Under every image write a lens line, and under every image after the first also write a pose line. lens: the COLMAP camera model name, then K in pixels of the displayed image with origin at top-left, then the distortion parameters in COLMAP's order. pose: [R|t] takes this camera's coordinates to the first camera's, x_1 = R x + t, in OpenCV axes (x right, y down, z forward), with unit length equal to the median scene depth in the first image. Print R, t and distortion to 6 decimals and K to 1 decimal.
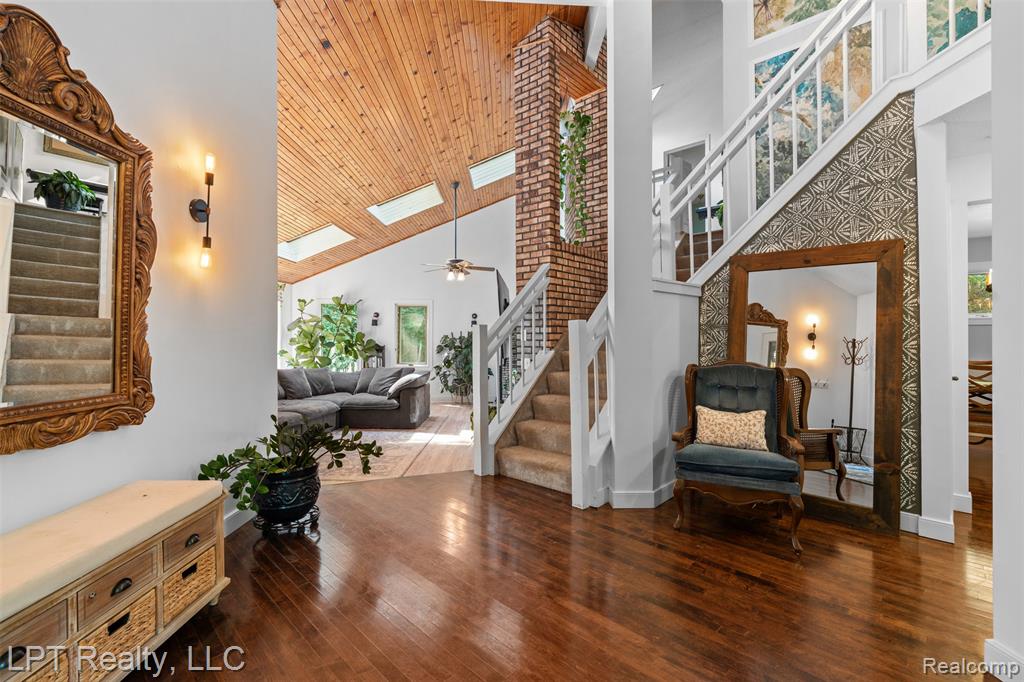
lens RADIAL K [[447.2, 0, 510.7], [0, 447.2, 339.1], [0, 0, 1]] dist [0.001031, -0.000351]
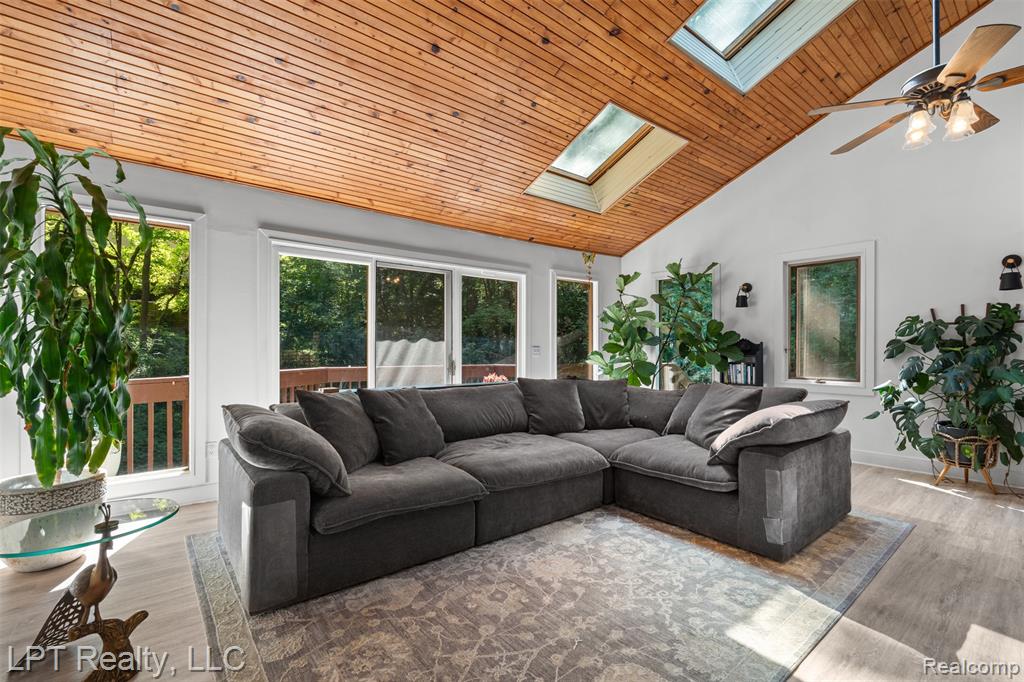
lens RADIAL K [[447.2, 0, 510.9], [0, 447.2, 353.1], [0, 0, 1]] dist [0.001031, -0.000351]
pose [[0.616890, -0.001203, -0.787049, -0.047049], [0.009769, 0.999934, 0.006129, 0.020962], [0.786989, -0.011469, 0.616860, 0.448678]]
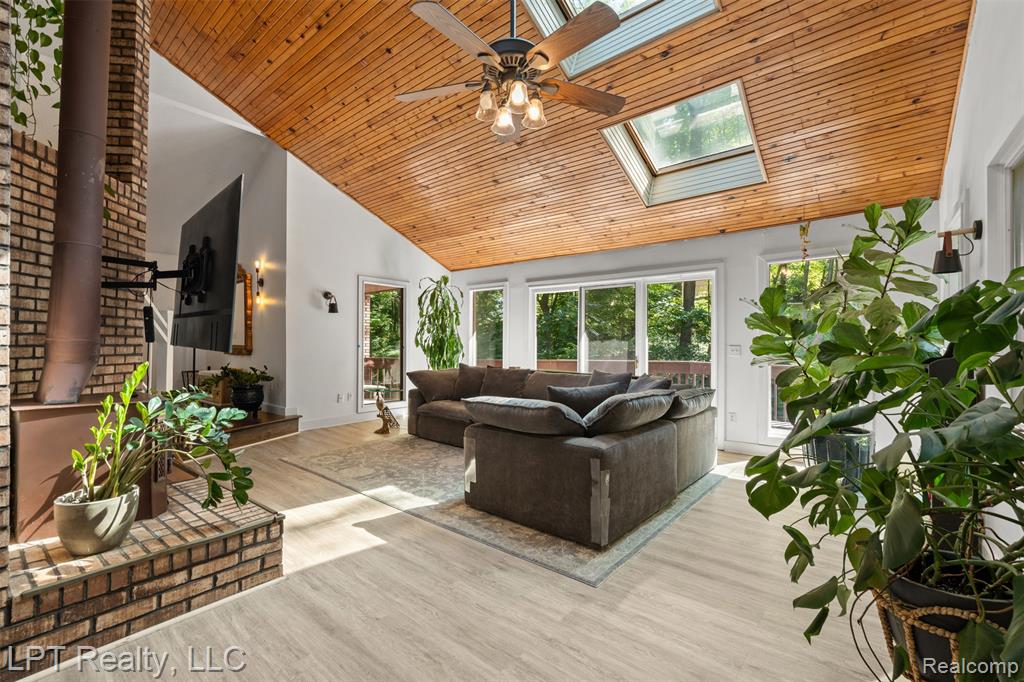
lens RADIAL K [[447.2, 0, 512.9], [0, 447.2, 341.5], [0, 0, 1]] dist [0.001031, -0.000351]
pose [[-0.656868, -0.020382, -0.753730, 0.092054], [-0.014199, 0.999792, -0.014662, 0.022837], [0.753872, 0.001071, -0.657020, 1.006136]]
